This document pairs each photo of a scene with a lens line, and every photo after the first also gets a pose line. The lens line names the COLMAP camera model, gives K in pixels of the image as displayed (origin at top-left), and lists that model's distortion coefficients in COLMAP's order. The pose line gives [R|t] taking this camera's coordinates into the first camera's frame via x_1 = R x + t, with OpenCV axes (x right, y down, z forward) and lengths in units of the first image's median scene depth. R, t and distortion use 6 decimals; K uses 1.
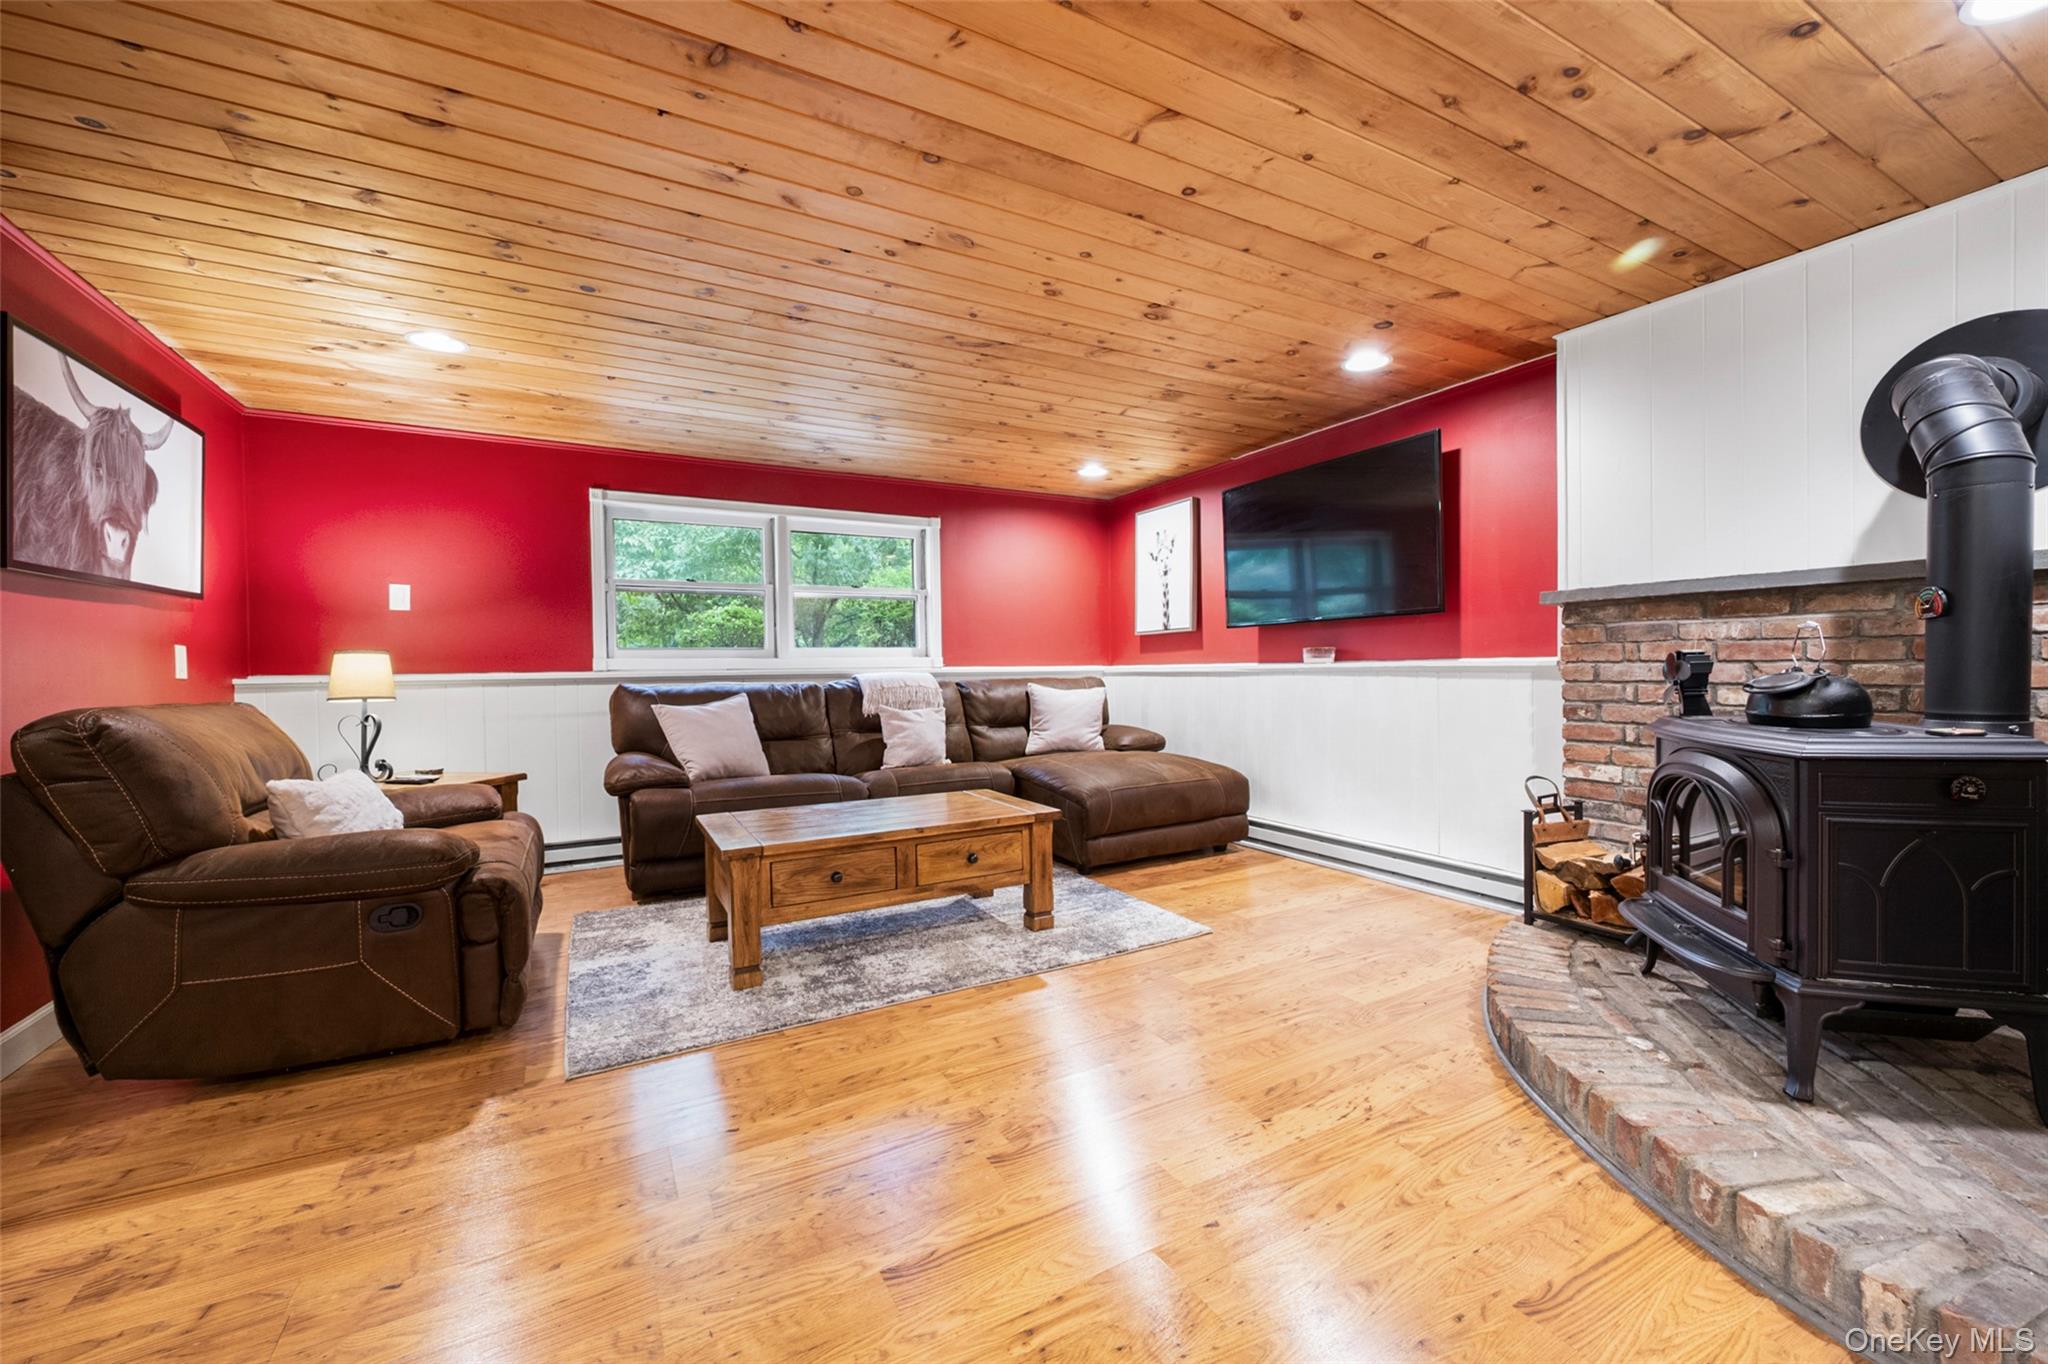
lens RADIAL K [[806.4, 0, 1025.3], [0, 806.4, 678.0], [0, 0, 1]] dist [-0.000211, 0.000628]
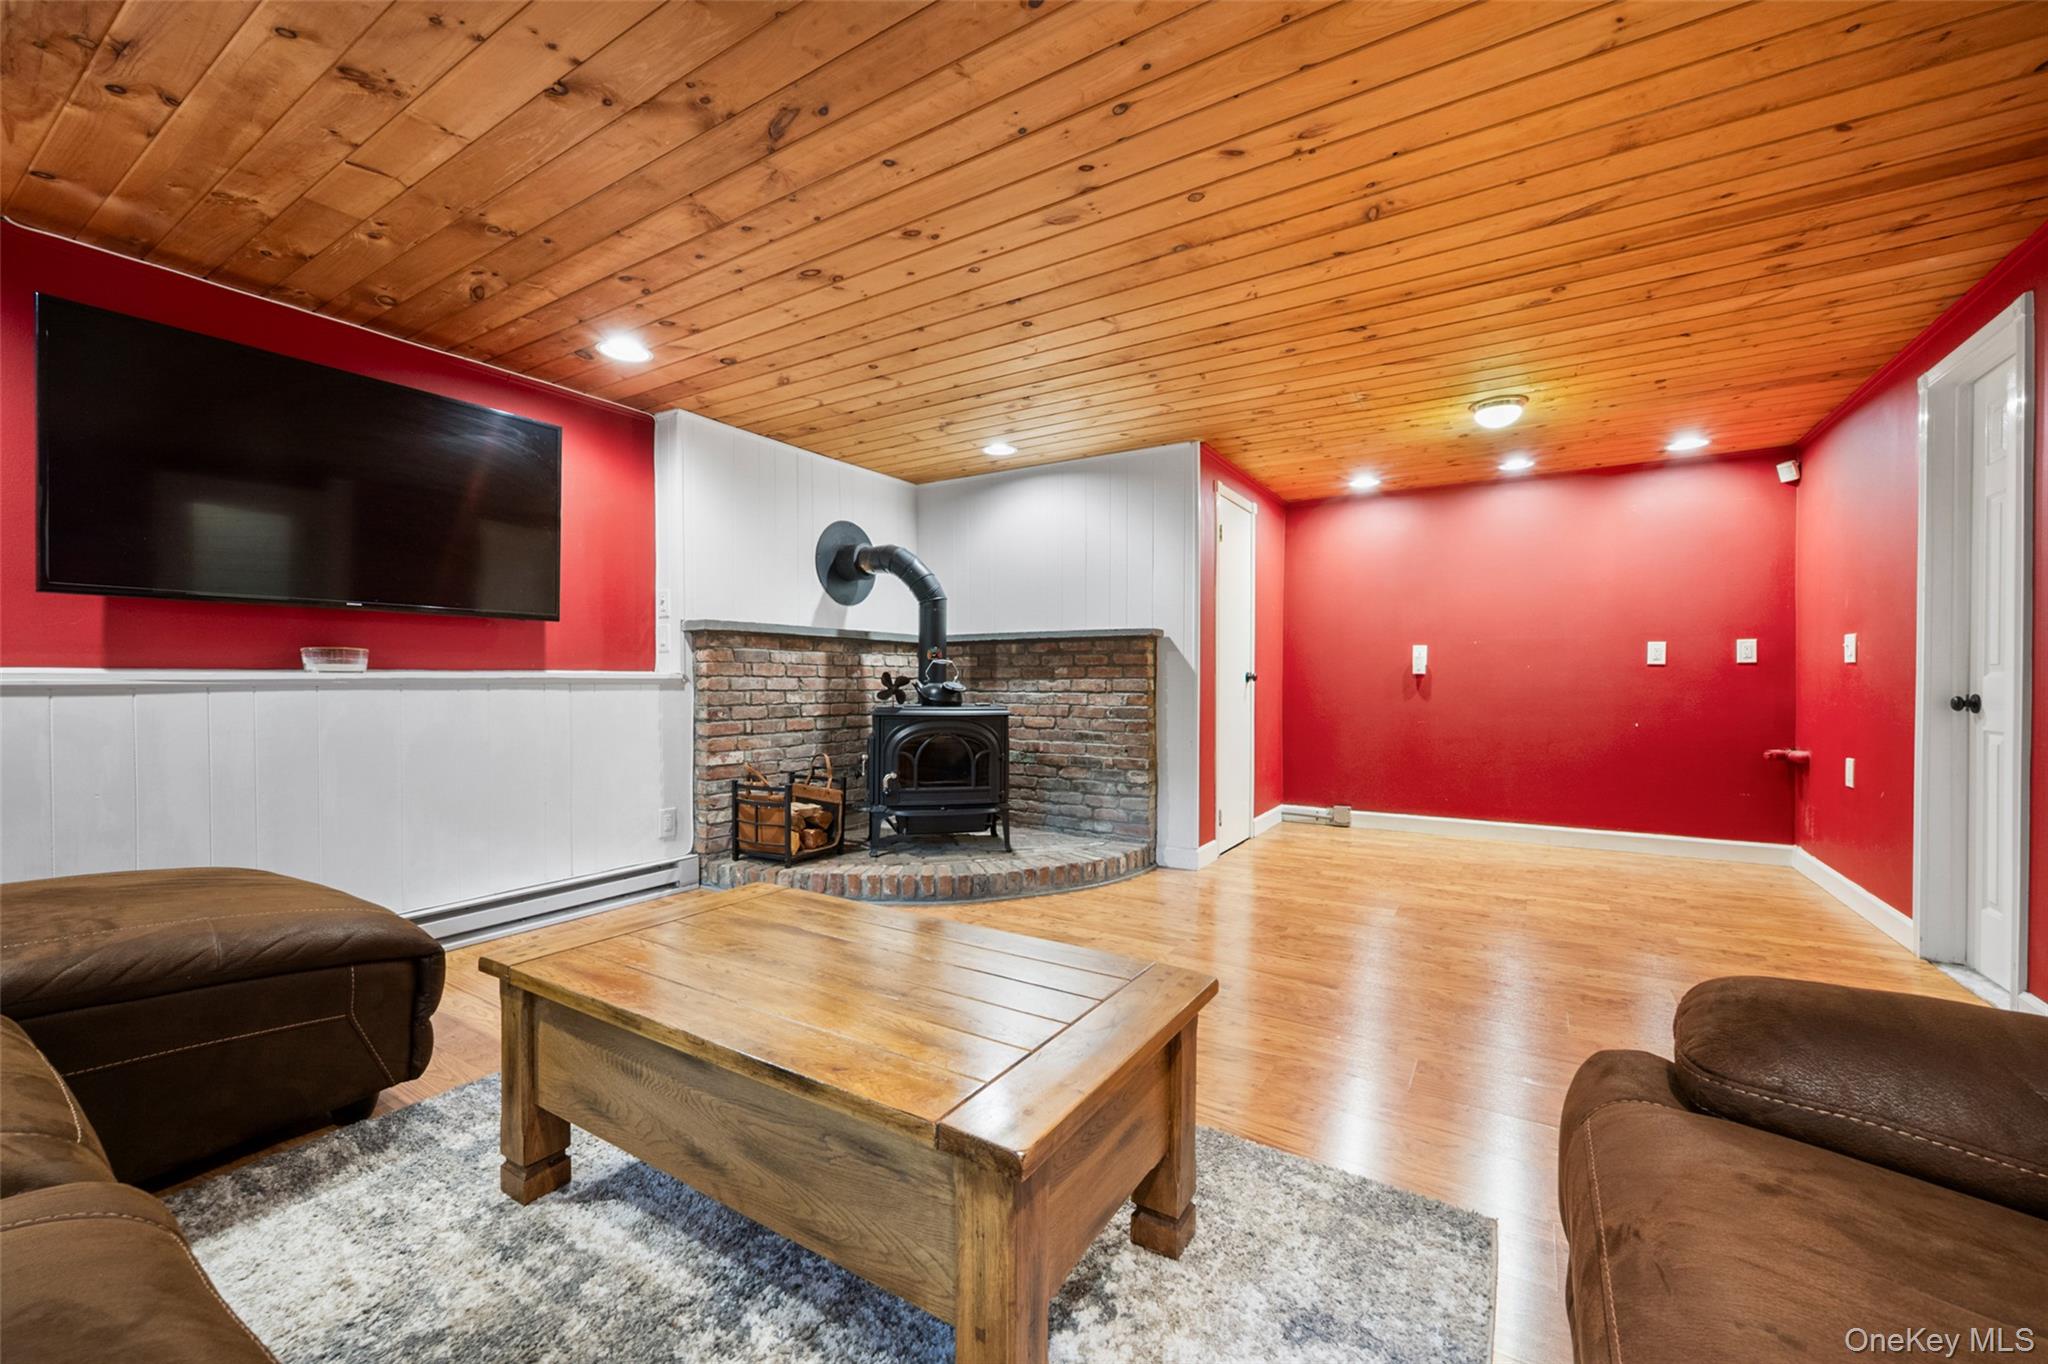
lens RADIAL K [[806.4, 0, 1029.7], [0, 806.4, 681.4], [0, 0, 1]] dist [-0.000211, 0.000628]
pose [[-0.487214, 0.009508, 0.873231, -0.714638], [0.016299, 0.999866, -0.001792, -0.000341], [-0.873131, 0.013359, -0.487303, 1.219691]]
